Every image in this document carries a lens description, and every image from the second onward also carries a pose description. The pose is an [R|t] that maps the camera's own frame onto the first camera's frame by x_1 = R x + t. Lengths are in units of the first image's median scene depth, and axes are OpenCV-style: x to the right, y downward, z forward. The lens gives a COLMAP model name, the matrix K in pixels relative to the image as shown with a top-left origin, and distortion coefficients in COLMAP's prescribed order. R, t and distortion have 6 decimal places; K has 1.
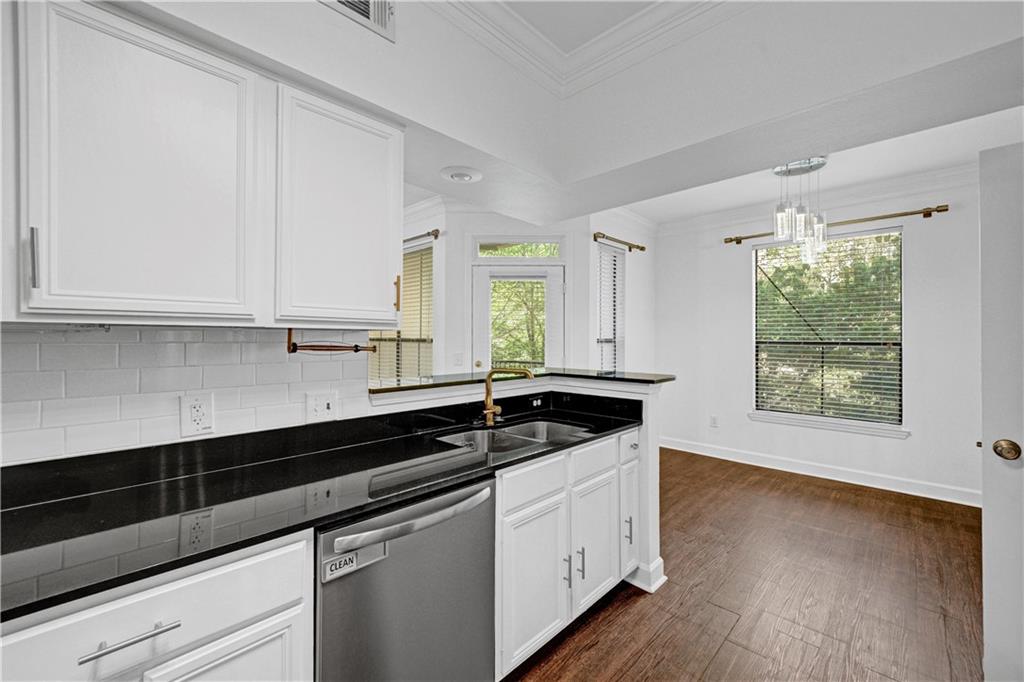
lens RADIAL K [[404.5, 0, 512.0], [0, 404.5, 341.0], [0, 0, 1]] dist [-0.000839, 0.000065]
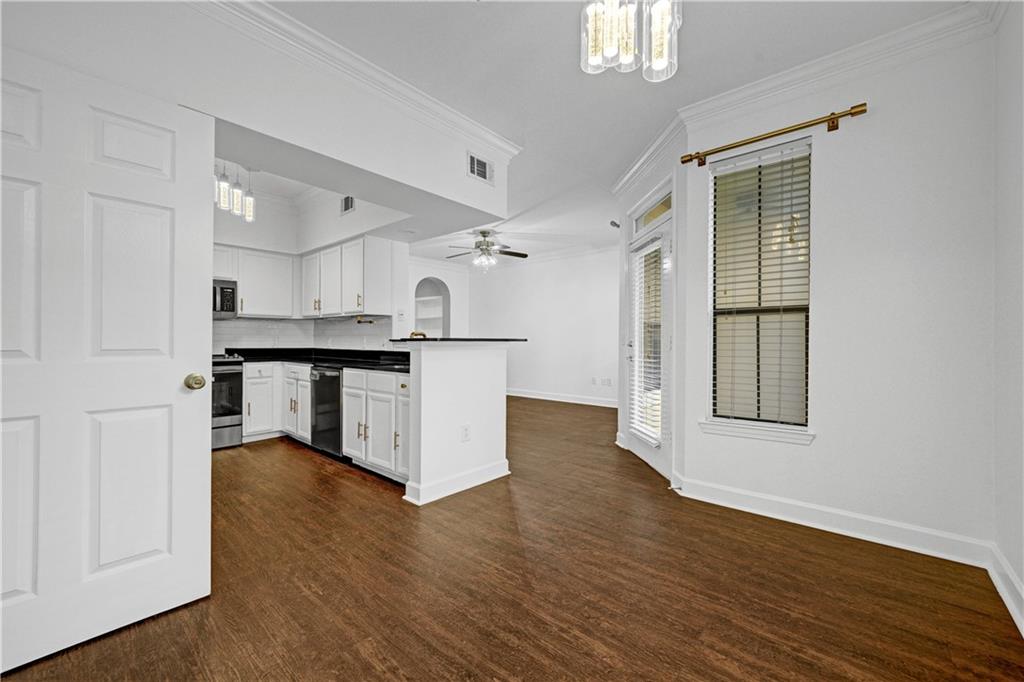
lens RADIAL K [[404.5, 0, 512.0], [0, 404.5, 341.0], [0, 0, 1]] dist [-0.000839, 0.000065]
pose [[0.075372, -0.001972, -0.997154, 1.762105], [-0.006474, 0.999976, -0.002467, 0.108097], [0.997134, 0.006642, 0.075358, 1.292508]]
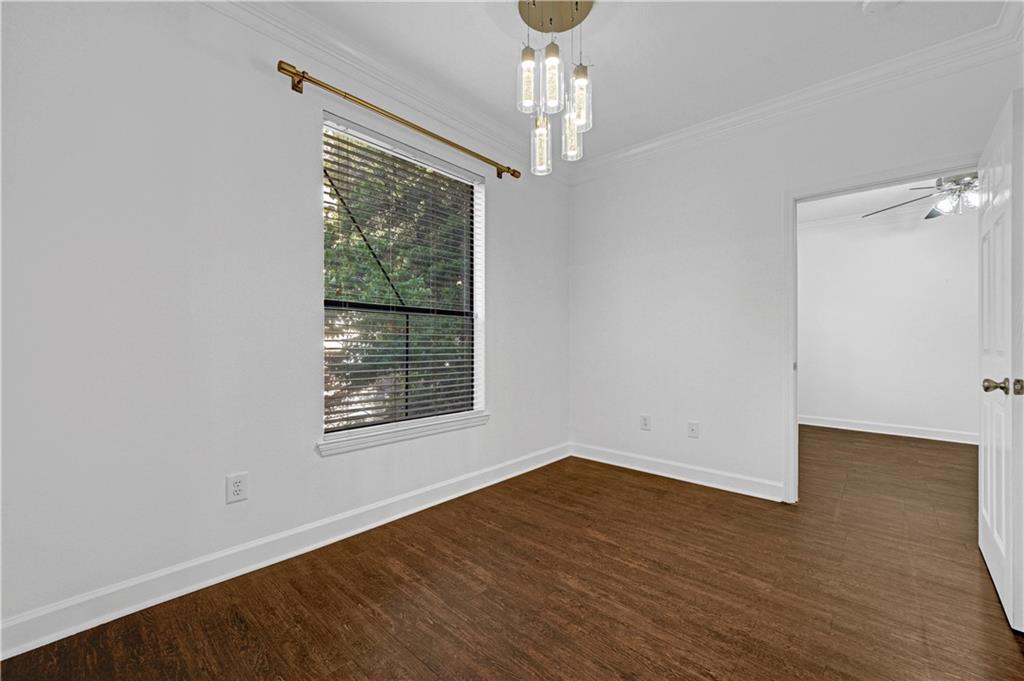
lens RADIAL K [[404.5, 0, 512.0], [0, 404.5, 340.5], [0, 0, 1]] dist [-0.000839, 0.000065]
pose [[-0.050634, 0.002151, 0.998715, 0.176548], [-0.001512, 0.999996, -0.002231, 0.114824], [-0.998716, -0.001623, -0.050631, 1.685702]]
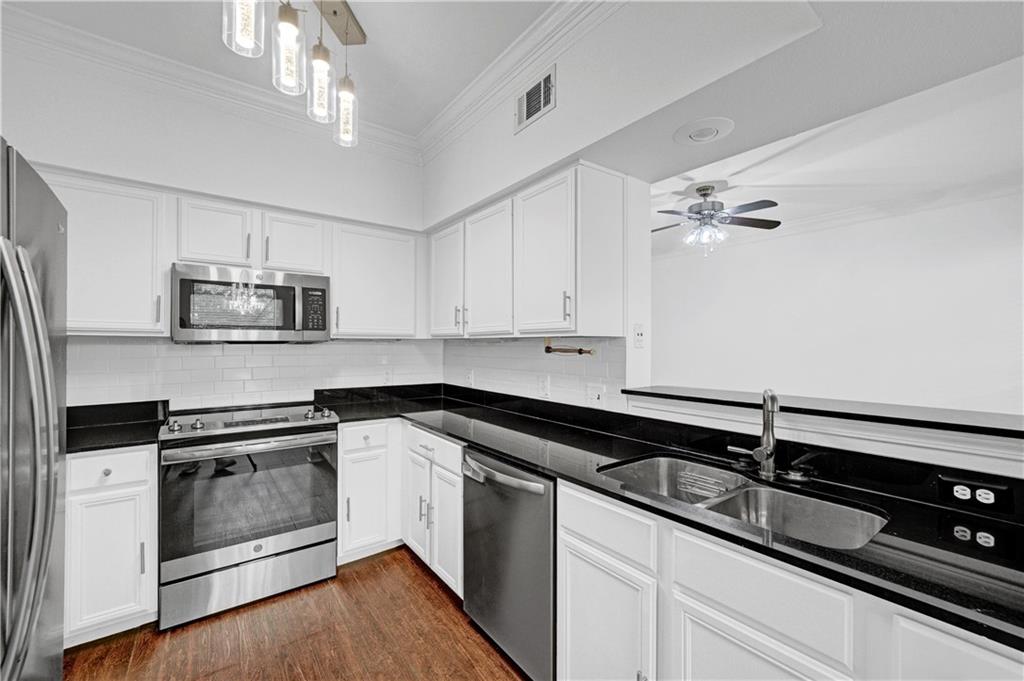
lens RADIAL K [[404.2, 0, 512.4], [0, 404.2, 346.4], [0, 0, 1]] dist [-0.001957, -0.000106]
pose [[-0.132057, -0.000640, -0.991242, 0.660262], [-0.006118, 0.999981, 0.000169, 0.002771], [0.991223, 0.006087, -0.132059, 0.711927]]
